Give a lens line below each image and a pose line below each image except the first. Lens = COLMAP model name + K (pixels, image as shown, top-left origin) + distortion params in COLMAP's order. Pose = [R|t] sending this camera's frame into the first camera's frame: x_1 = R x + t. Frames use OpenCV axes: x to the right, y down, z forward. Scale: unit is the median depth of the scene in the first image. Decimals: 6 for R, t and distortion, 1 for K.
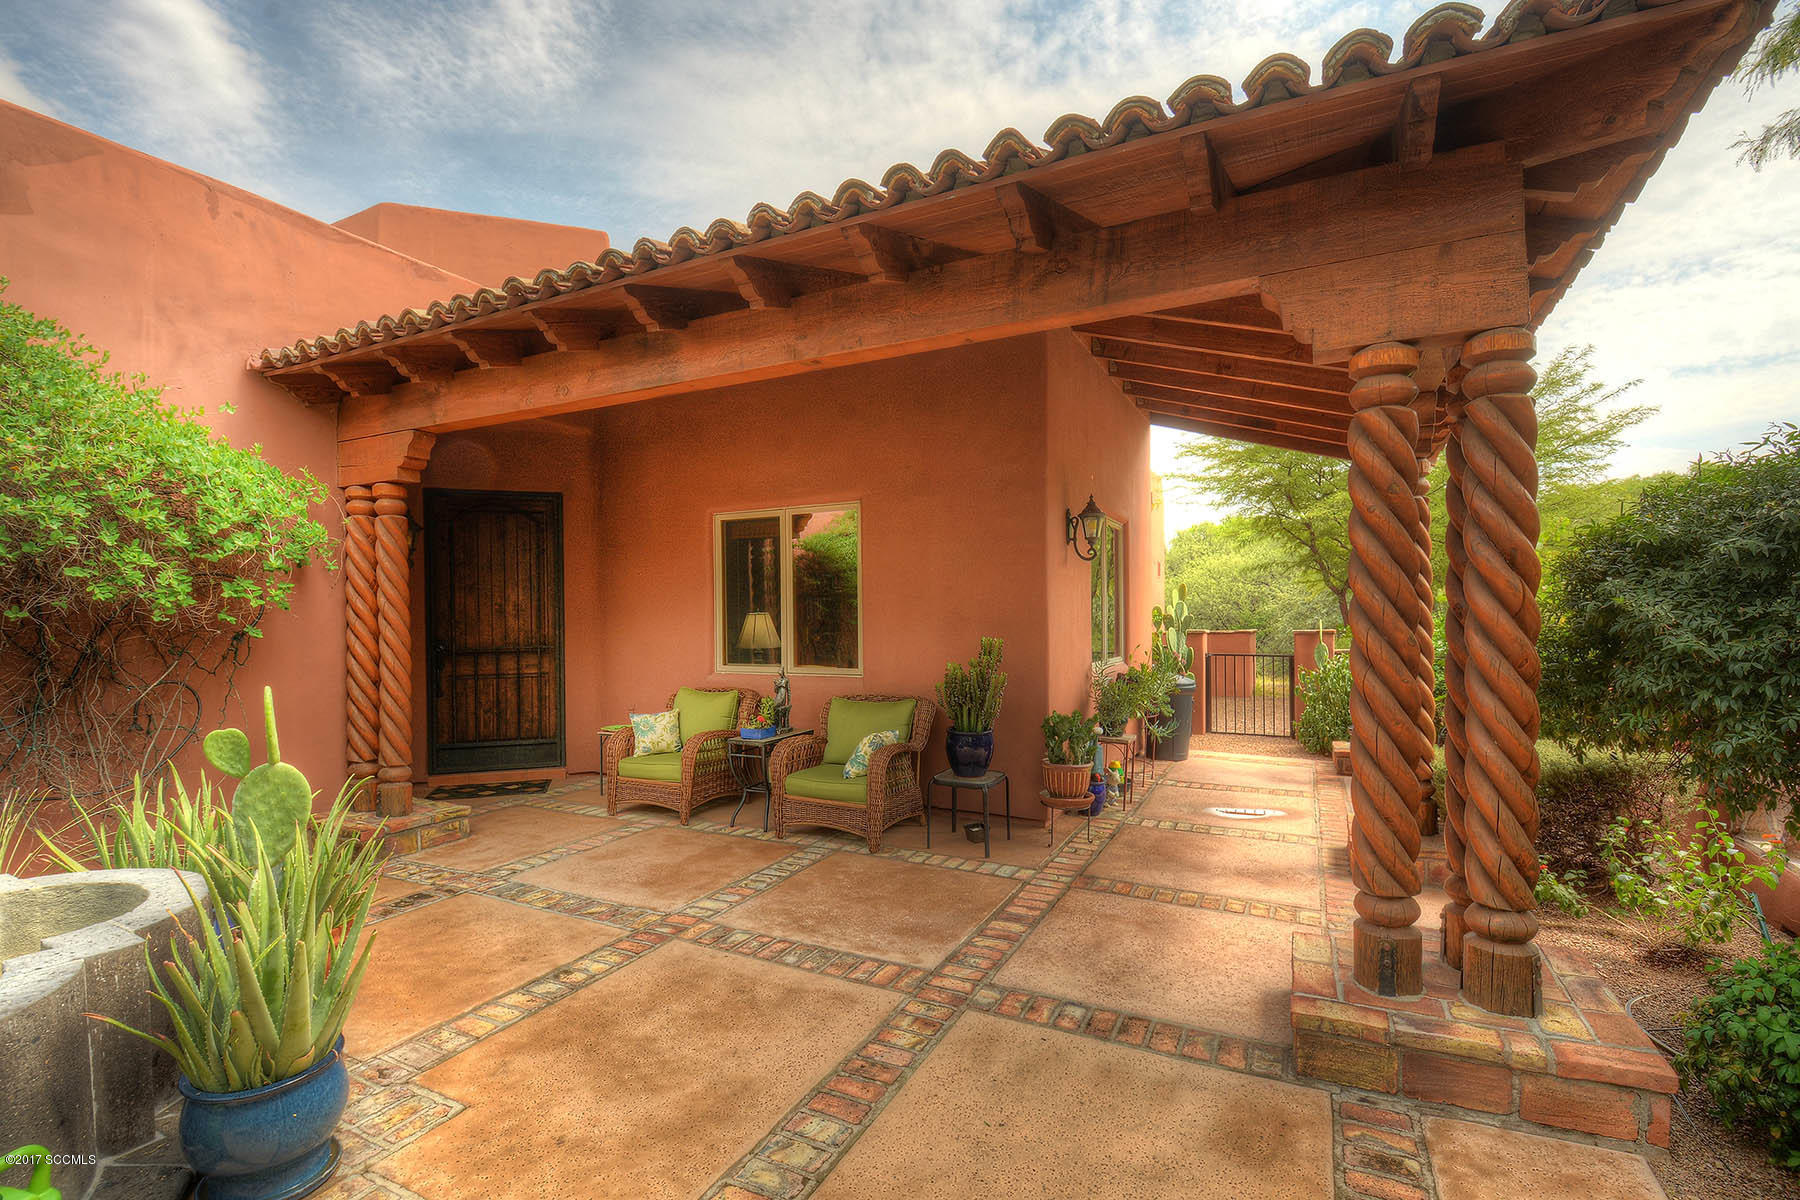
lens RADIAL K [[848.6, 0, 896.1], [0, 848.6, 599.9], [0, 0, 1]] dist [-0.001427, -0.014464]
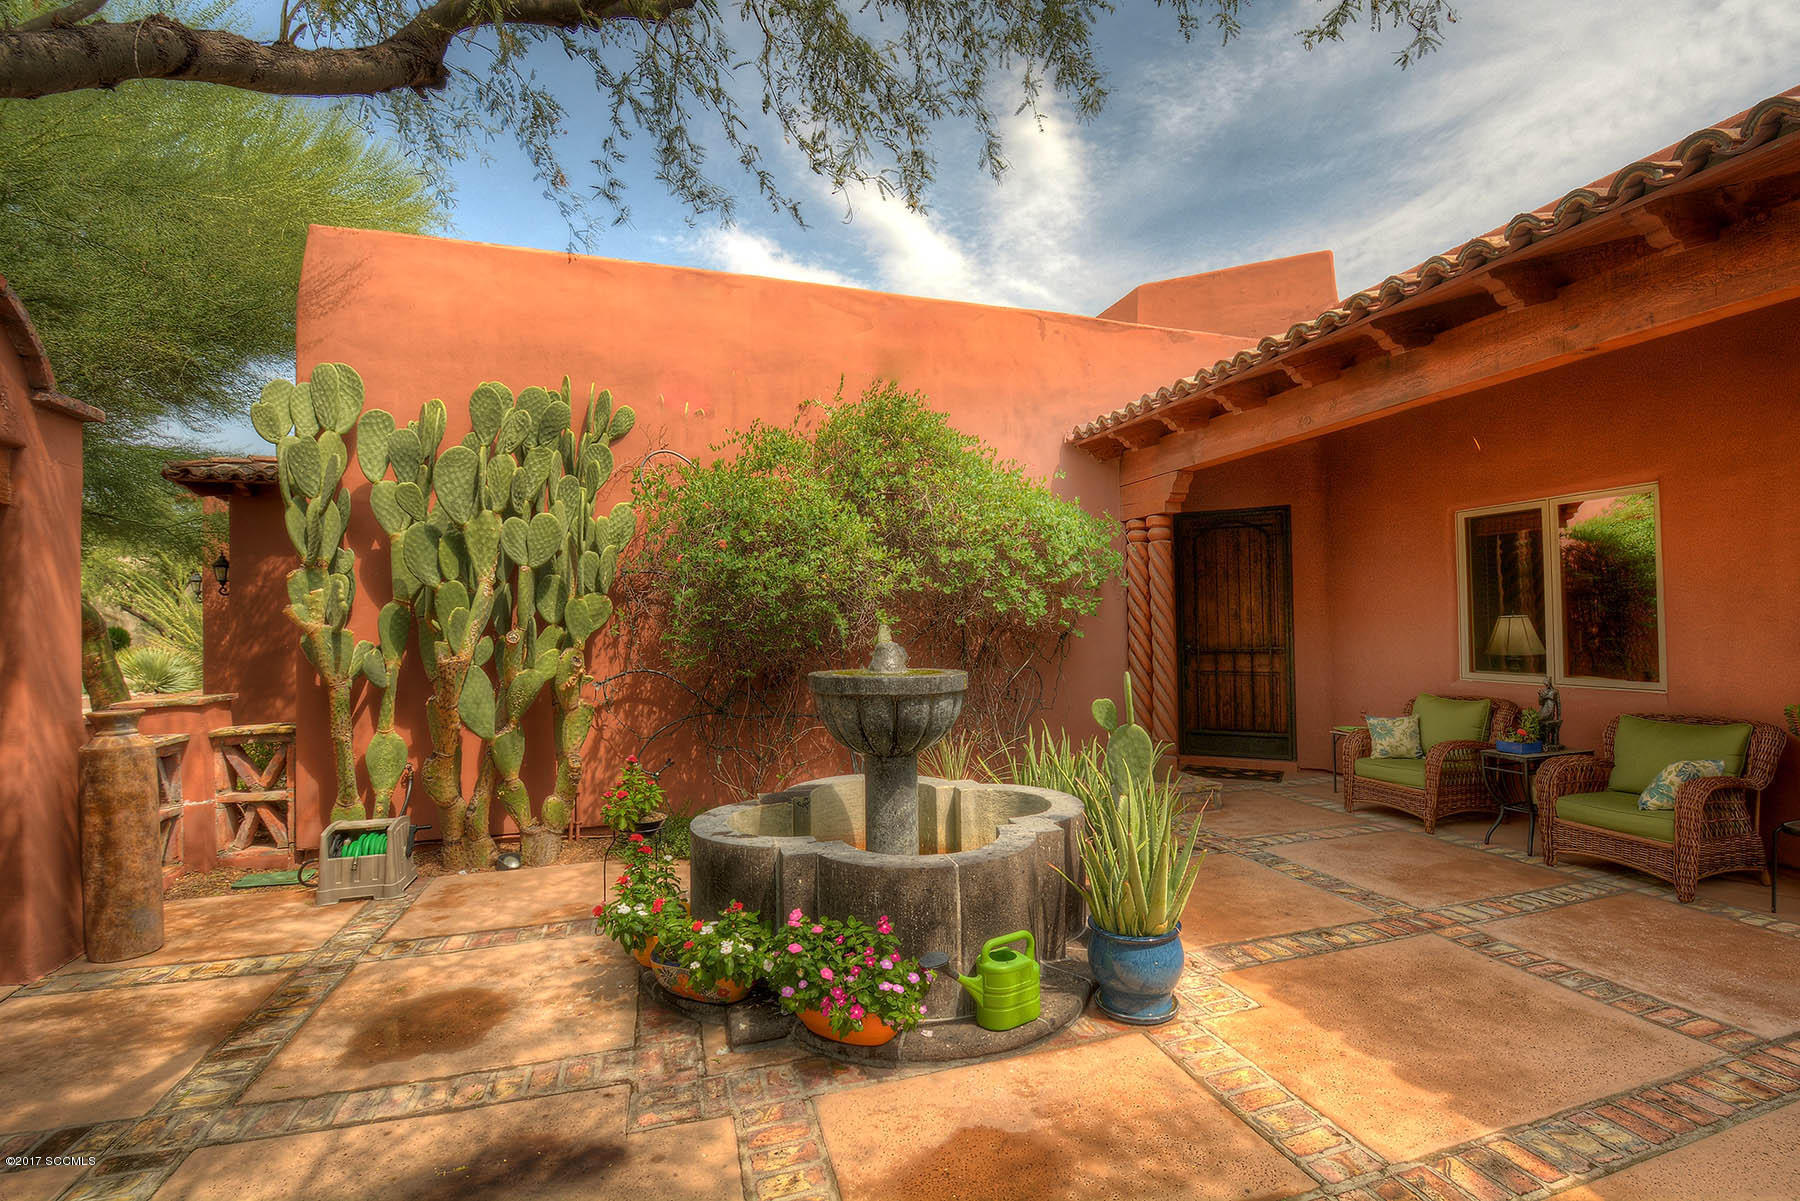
lens RADIAL K [[848.6, 0, 896.1], [0, 848.6, 600.4], [0, 0, 1]] dist [-0.001427, -0.014464]
pose [[0.709069, -0.015665, -0.704965, 0.008975], [0.016180, 0.999851, -0.005943, -0.011096], [0.704953, -0.007192, 0.709217, -0.174603]]
